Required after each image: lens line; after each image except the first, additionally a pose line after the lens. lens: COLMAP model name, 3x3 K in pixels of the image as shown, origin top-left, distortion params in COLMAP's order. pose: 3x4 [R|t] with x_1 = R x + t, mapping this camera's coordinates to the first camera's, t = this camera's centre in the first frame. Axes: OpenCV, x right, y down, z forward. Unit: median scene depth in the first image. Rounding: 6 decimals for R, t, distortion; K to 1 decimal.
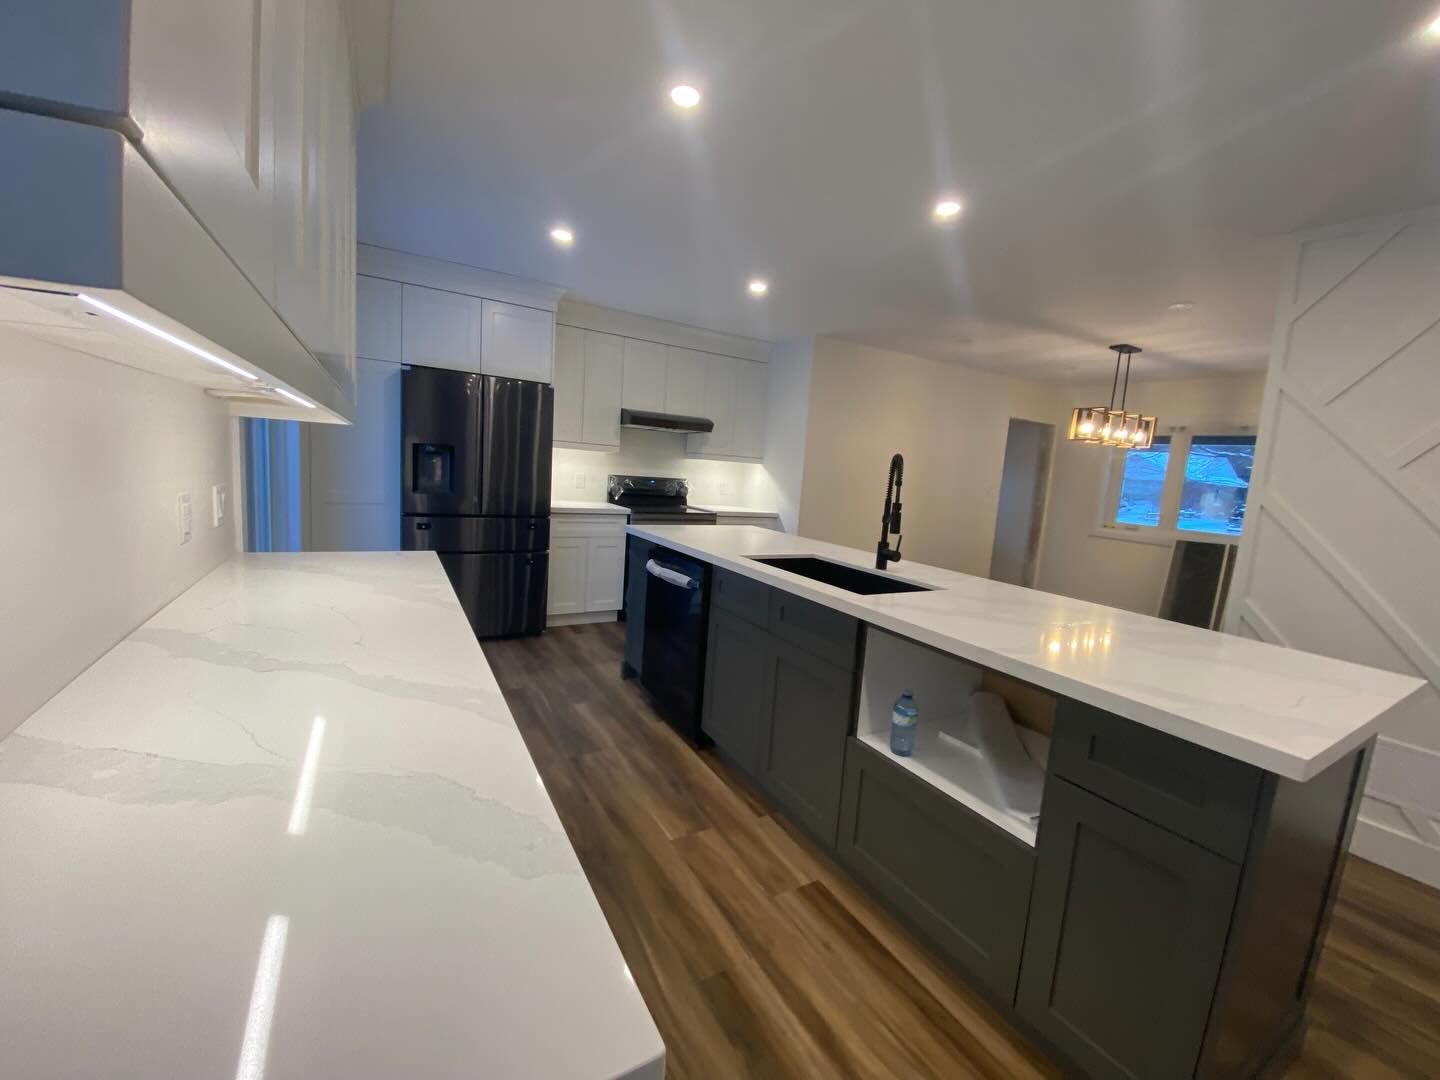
lens RADIAL K [[585.7, 0, 721.4], [0, 585.7, 543.5], [0, 0, 1]] dist [-0.002558, -0.000182]
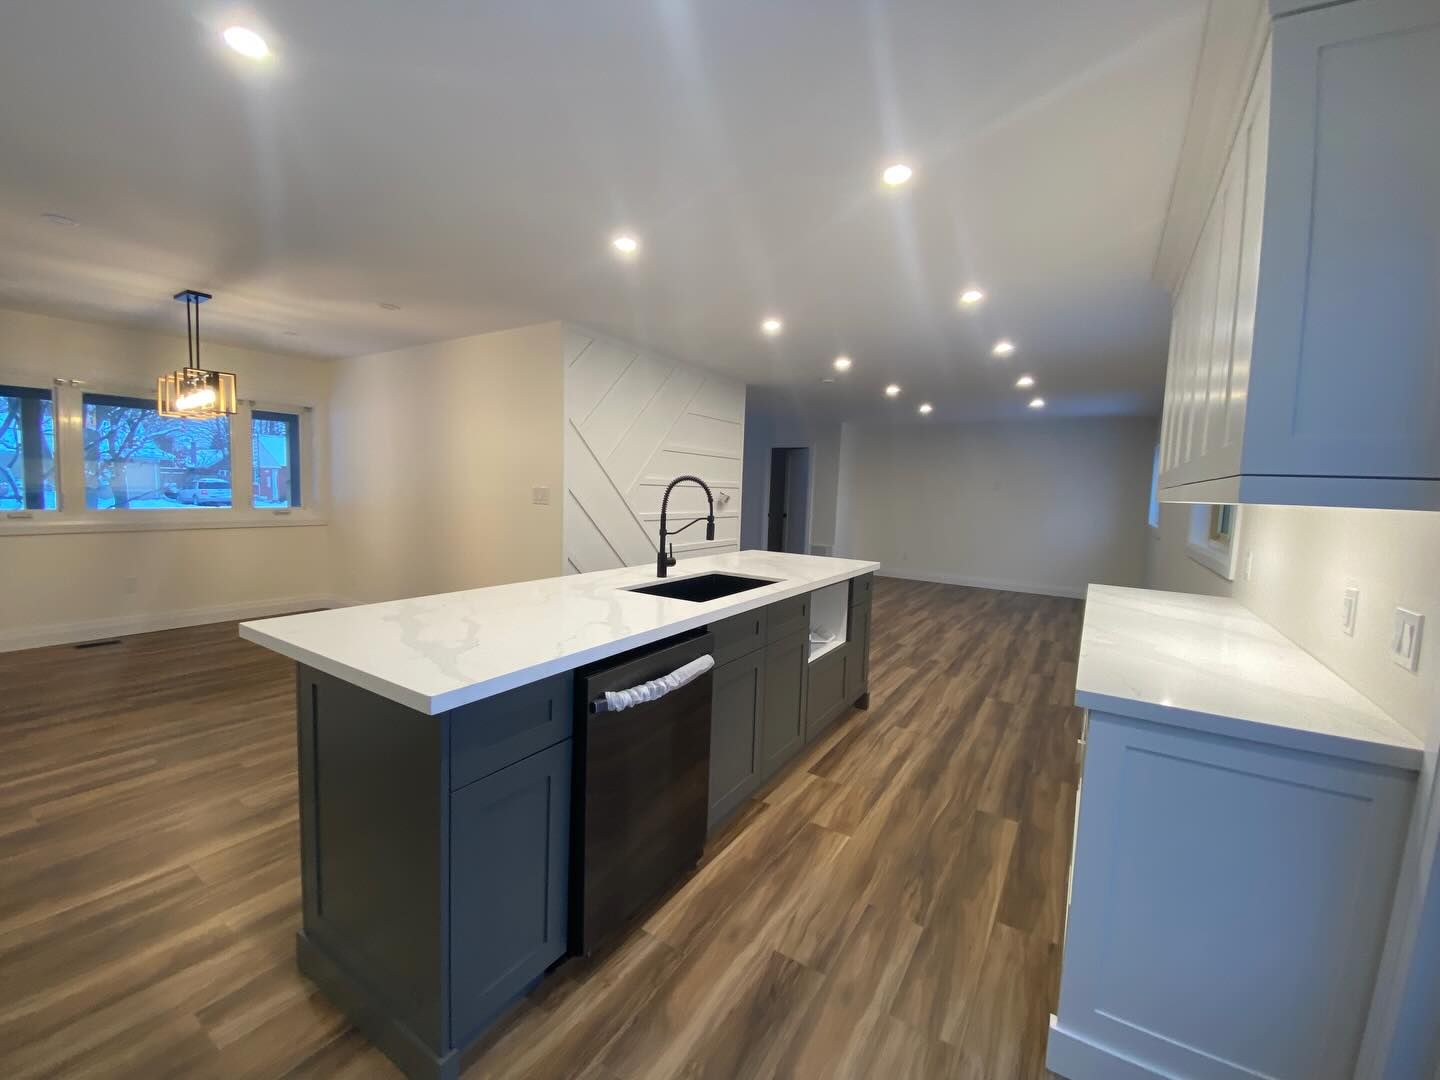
lens RADIAL K [[585.7, 0, 714.9], [0, 585.7, 531.7], [0, 0, 1]] dist [-0.002558, -0.000182]
pose [[-0.451809, -0.158549, 0.877913, -0.742058], [0.055101, 0.977242, 0.204845, -0.265400], [-0.890411, 0.140925, -0.432791, 1.406128]]
